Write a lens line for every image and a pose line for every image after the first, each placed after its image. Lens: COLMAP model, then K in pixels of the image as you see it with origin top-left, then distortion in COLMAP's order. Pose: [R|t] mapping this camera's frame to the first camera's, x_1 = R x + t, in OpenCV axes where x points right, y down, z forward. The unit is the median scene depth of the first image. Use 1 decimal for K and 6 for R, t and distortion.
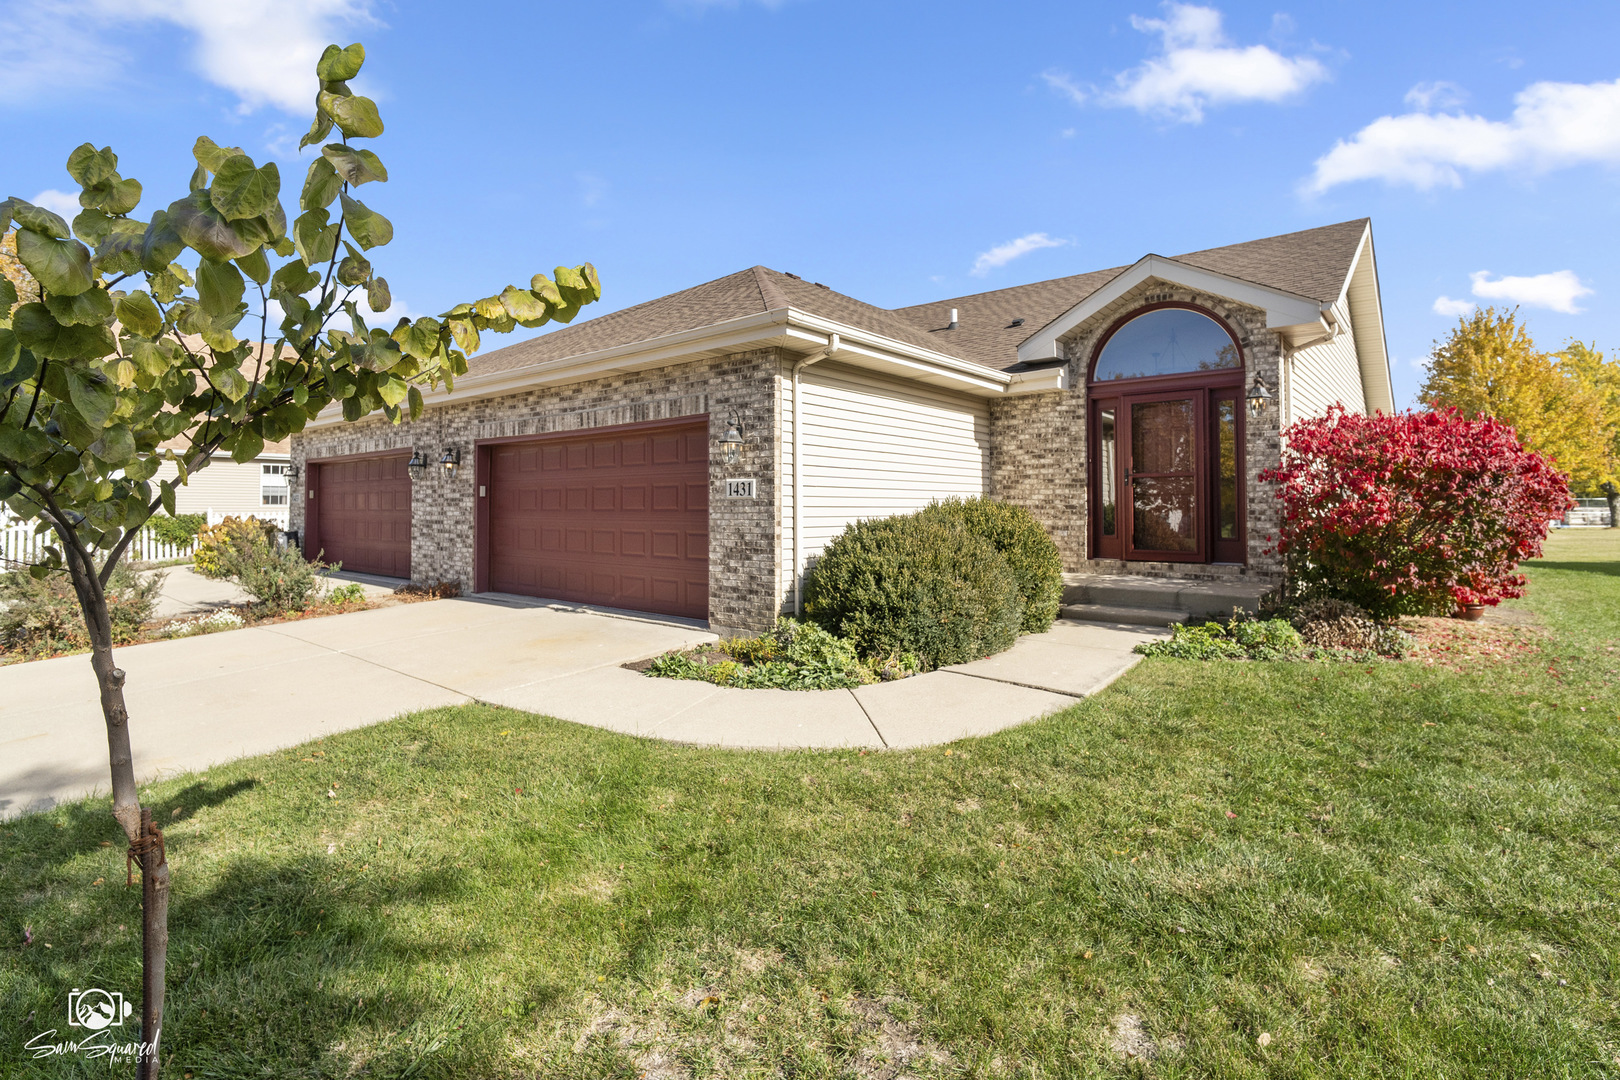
lens RADIAL K [[783.0, 0, 806.4], [0, 783.0, 508.3], [0, 0, 1]] dist [-0.017384, 0.011525]
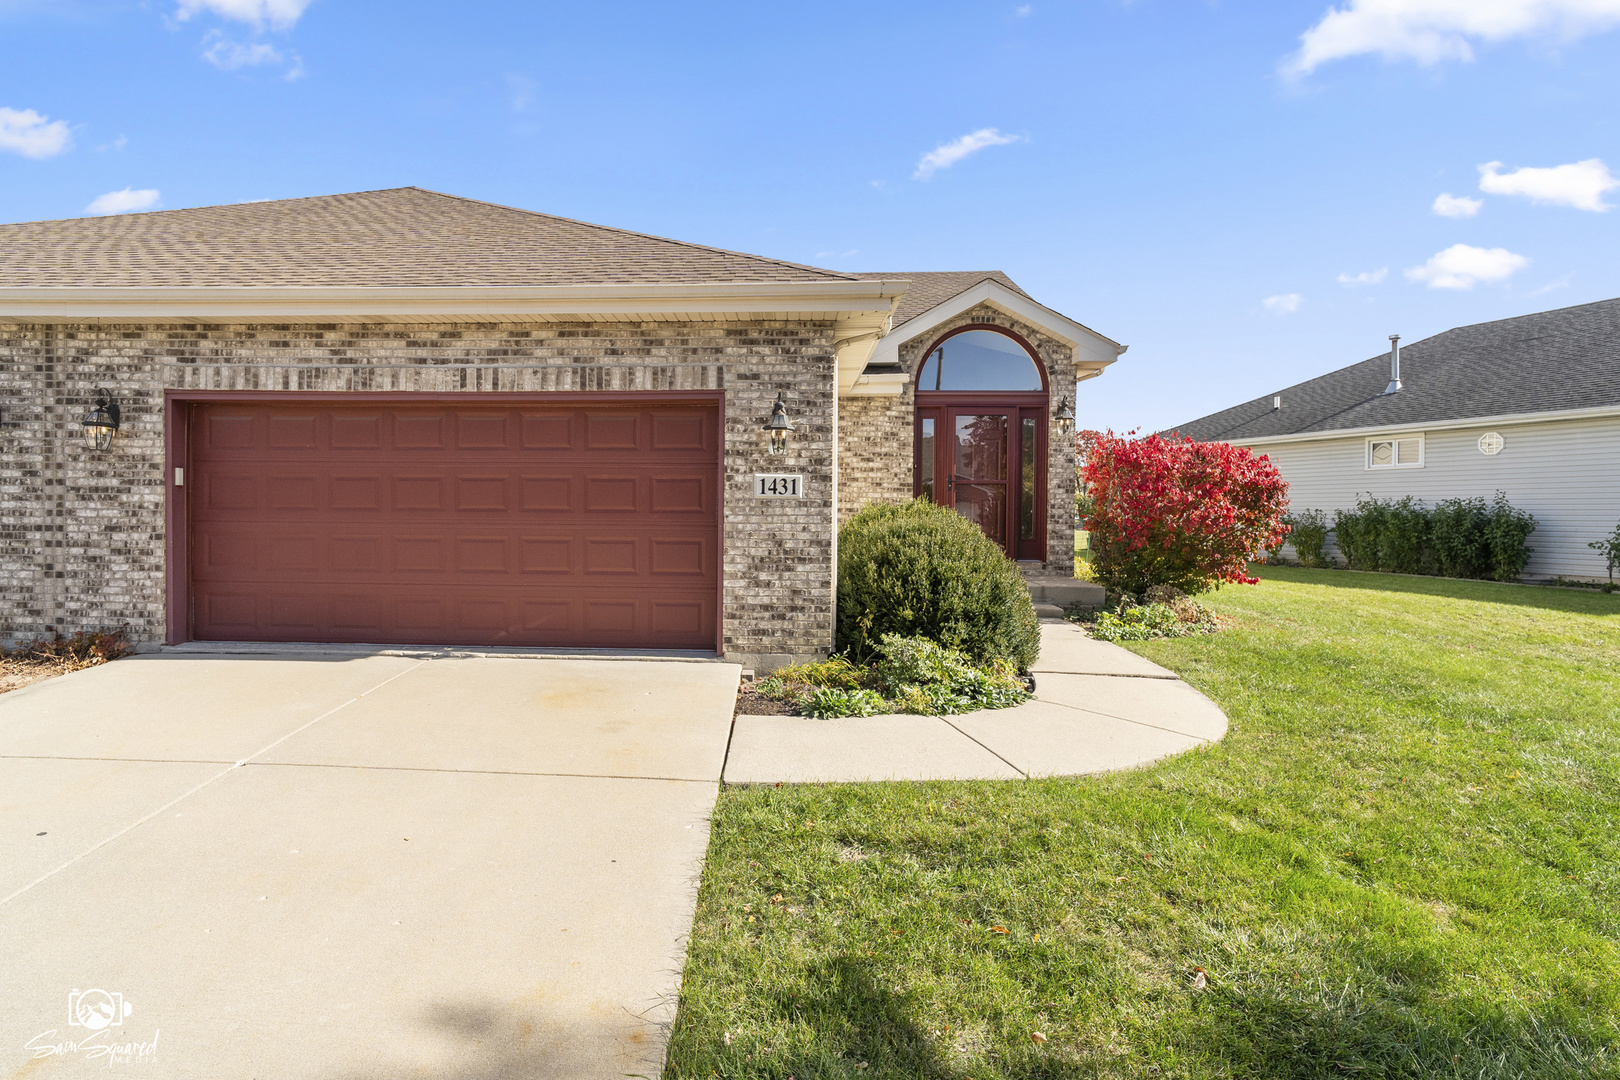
lens RADIAL K [[834.8, 0, 810.0], [0, 834.8, 540.0], [0, 0, 1]] dist [-0.010138, -0.000499]
pose [[0.793442, -0.013542, 0.608495, -0.515046], [-0.008288, 0.999419, 0.033049, 0.002388], [-0.608589, -0.031265, 0.792869, 0.238229]]
